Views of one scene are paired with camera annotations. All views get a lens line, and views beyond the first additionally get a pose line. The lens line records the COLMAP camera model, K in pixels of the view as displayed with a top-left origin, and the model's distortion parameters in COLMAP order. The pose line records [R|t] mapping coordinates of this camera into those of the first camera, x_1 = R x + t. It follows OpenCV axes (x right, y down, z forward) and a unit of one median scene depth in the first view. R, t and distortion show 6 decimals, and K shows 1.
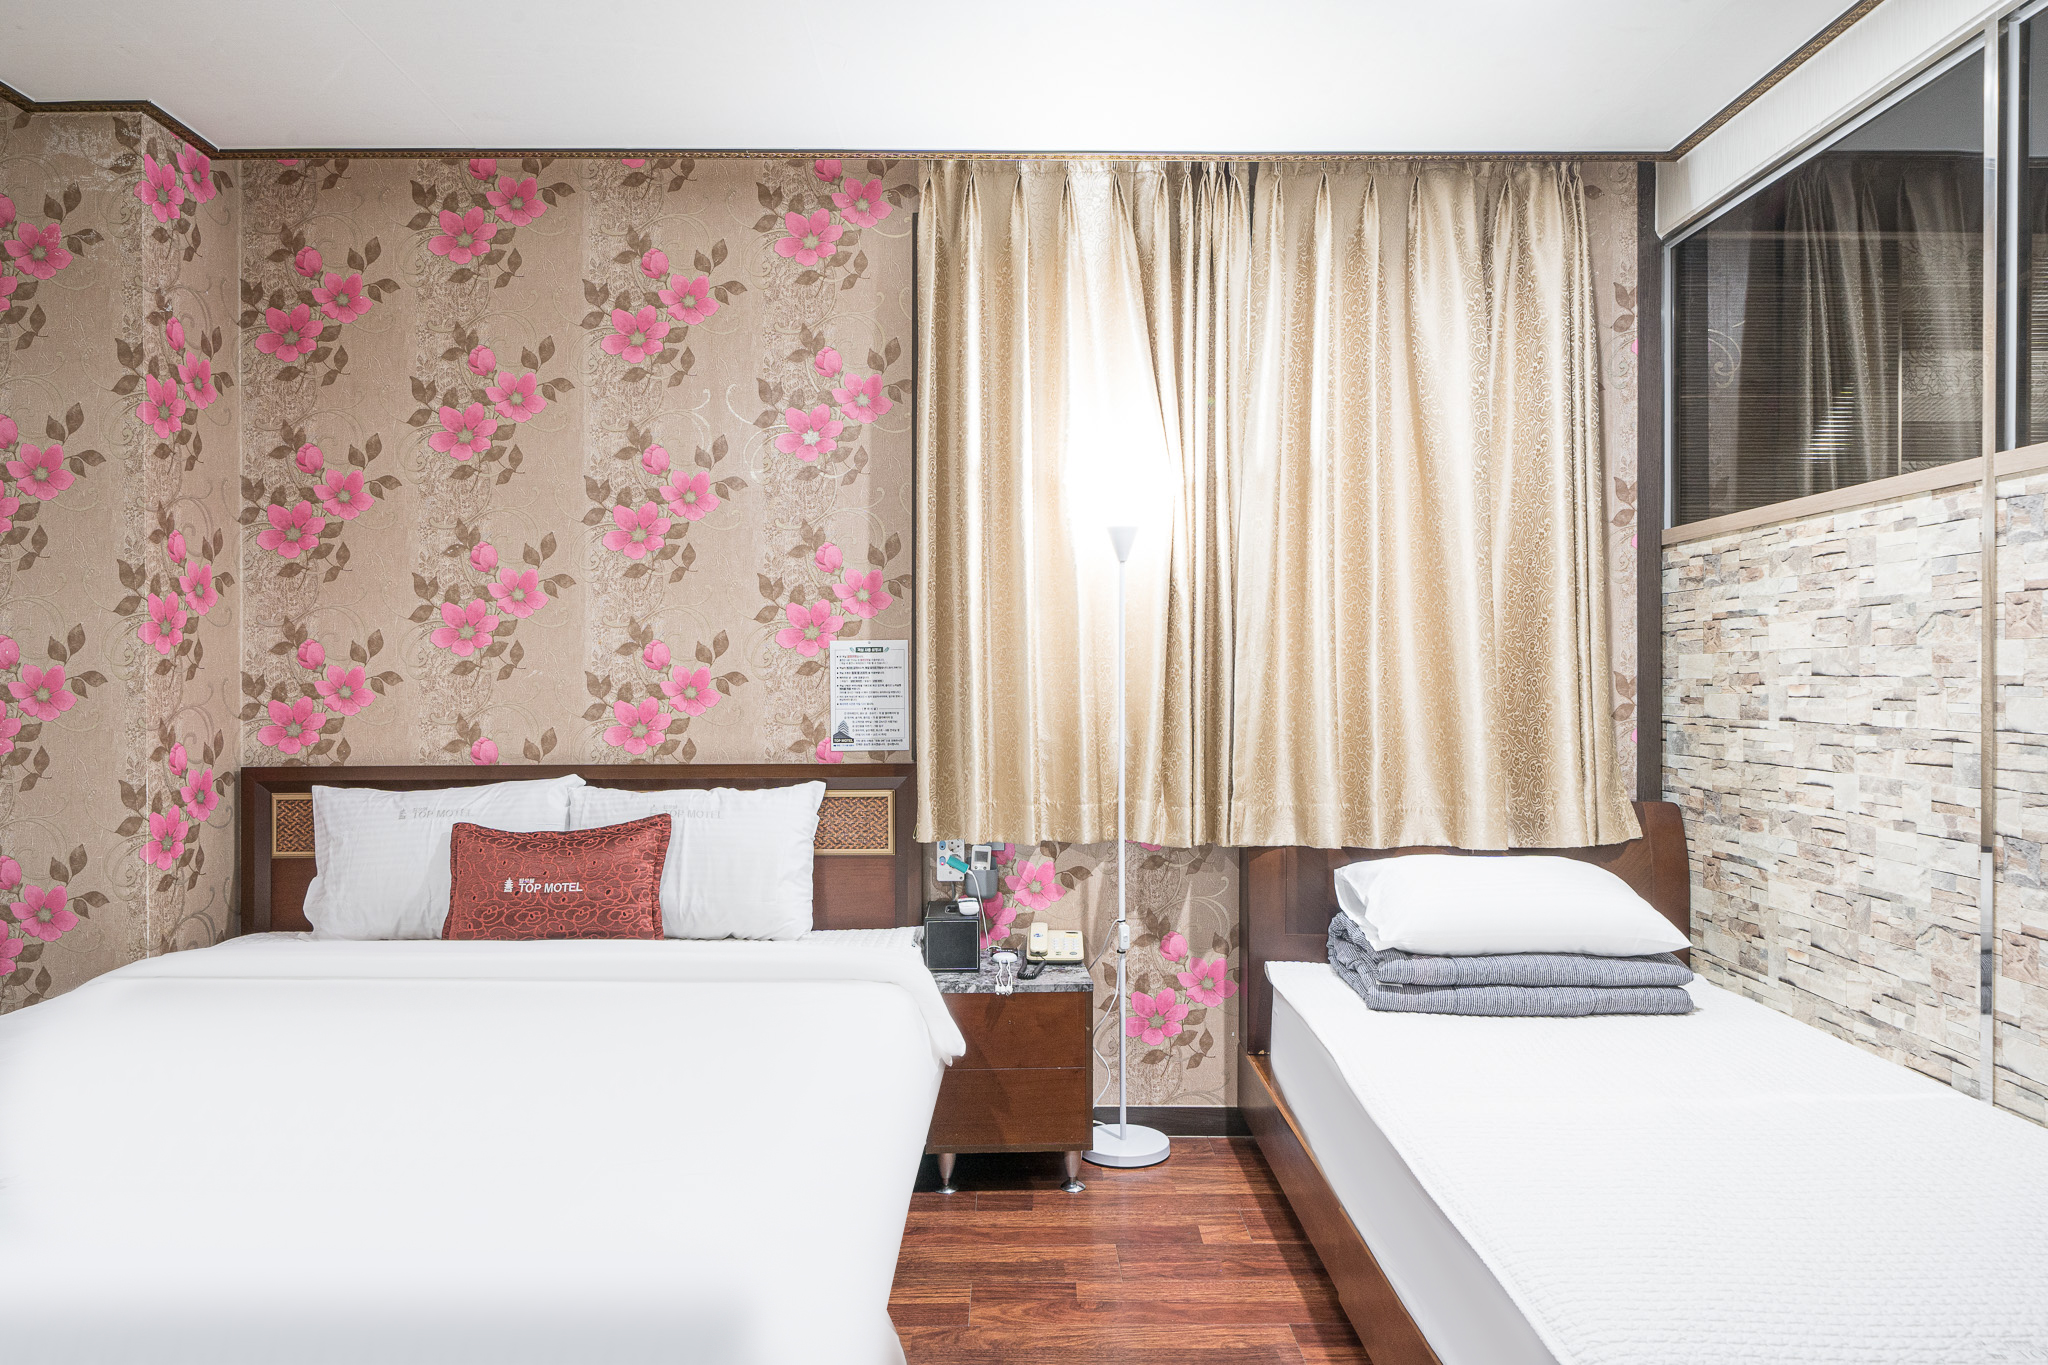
lens RADIAL K [[1360.4, 0, 1024.0], [0, 1360.4, 682.5], [0, 0, 1]] dist [0.006439, 0.003825]
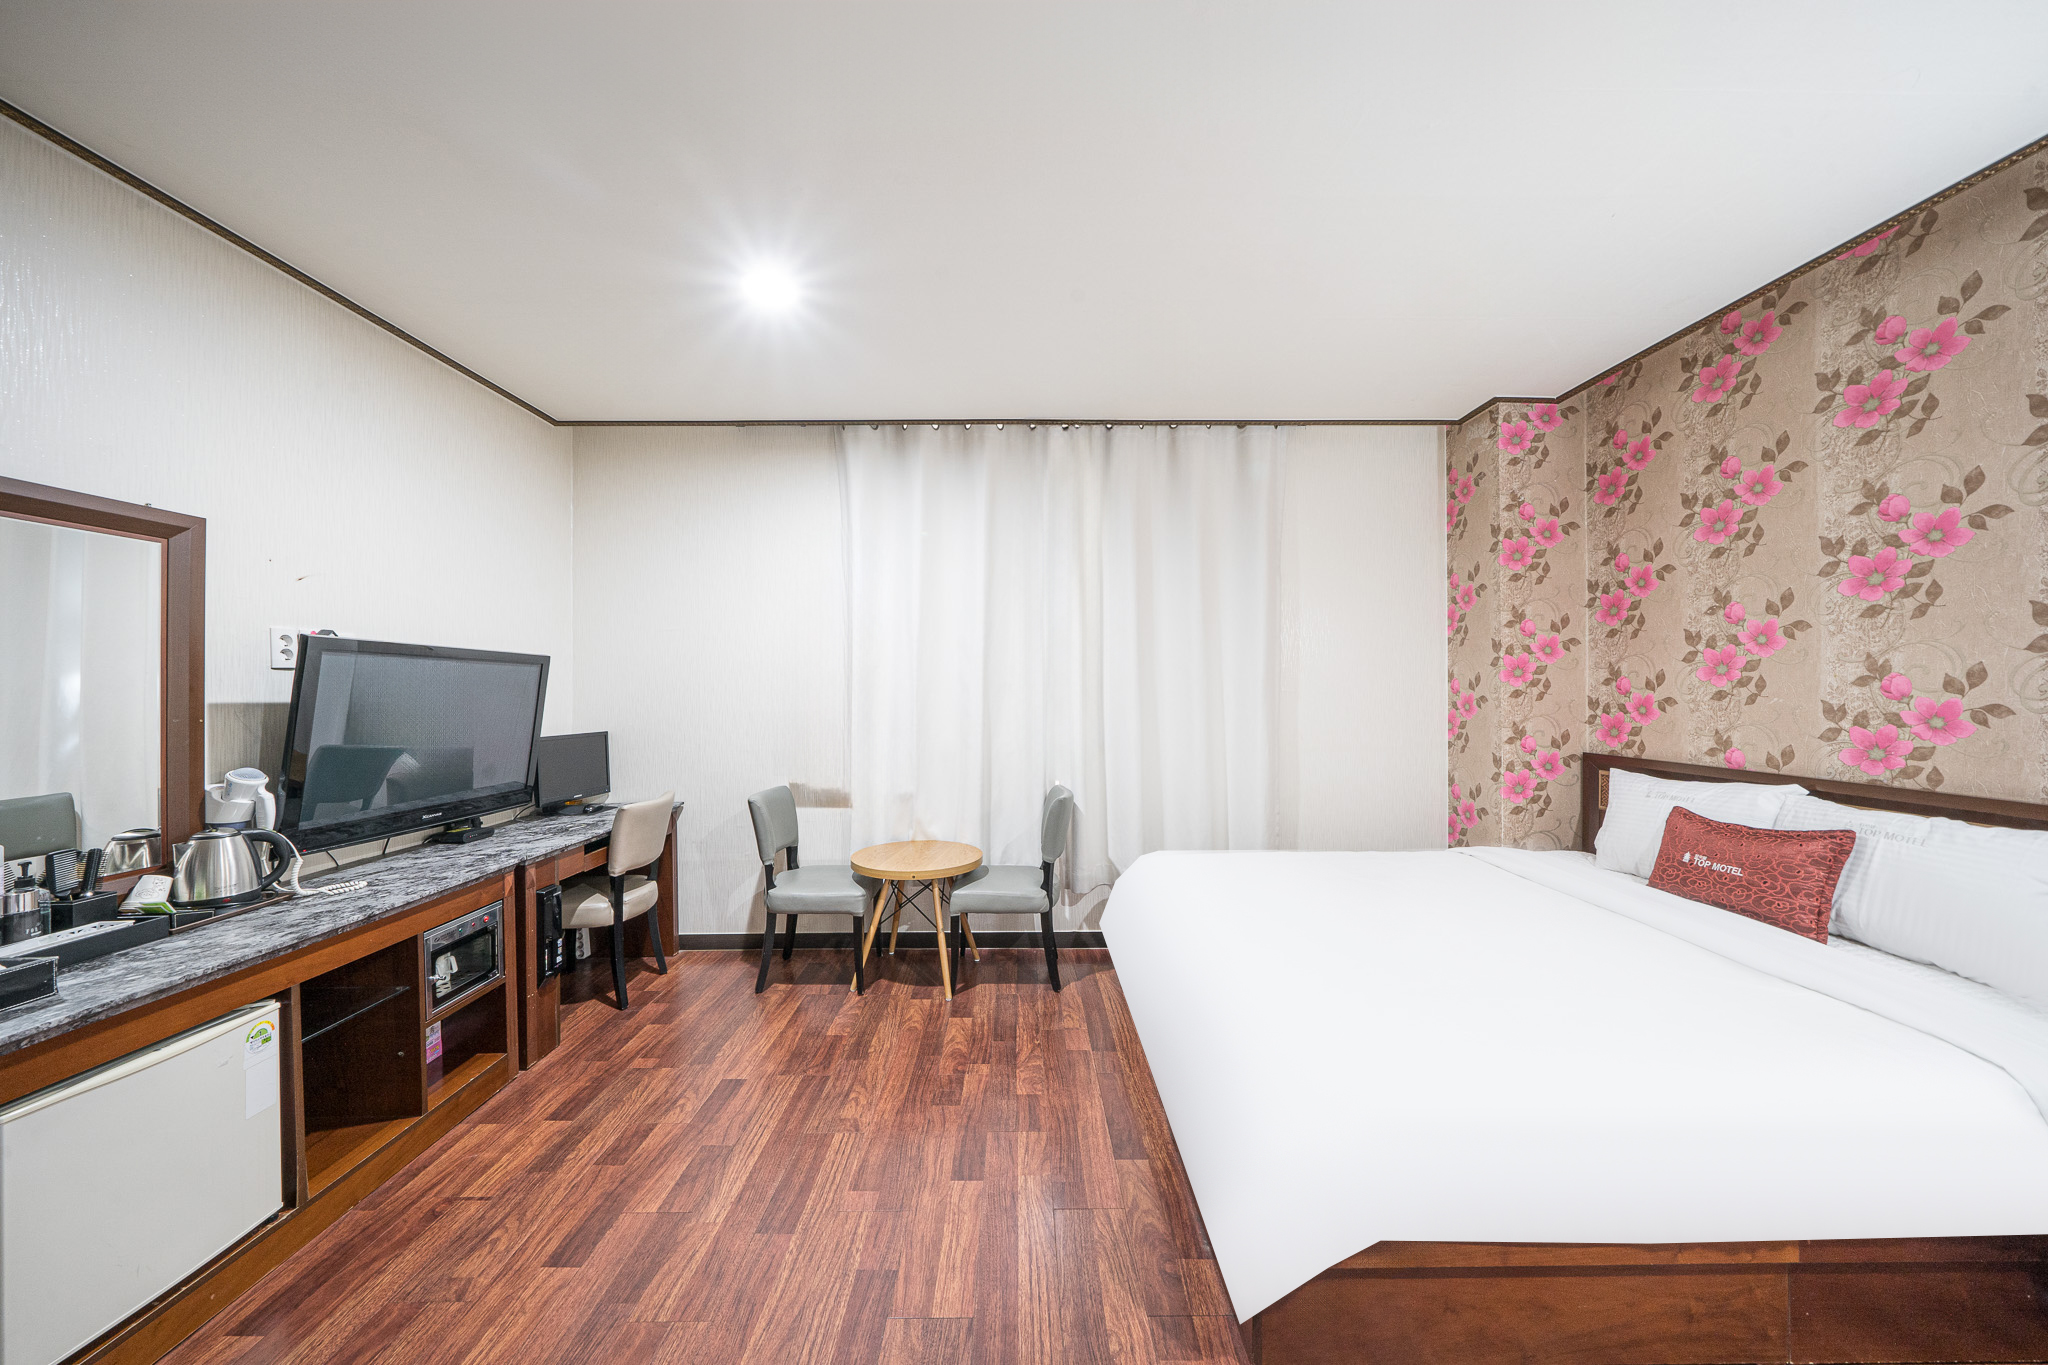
lens RADIAL K [[710.8, 0, 1028.4], [0, 710.8, 684.5], [0, 0, 1]] dist [-0.009660, -0.000003]
pose [[-0.018692, 0.001741, -0.999824, 0.312211], [-0.000625, 0.999998, 0.001753, -0.022858], [0.999825, 0.000657, -0.018691, 0.323654]]
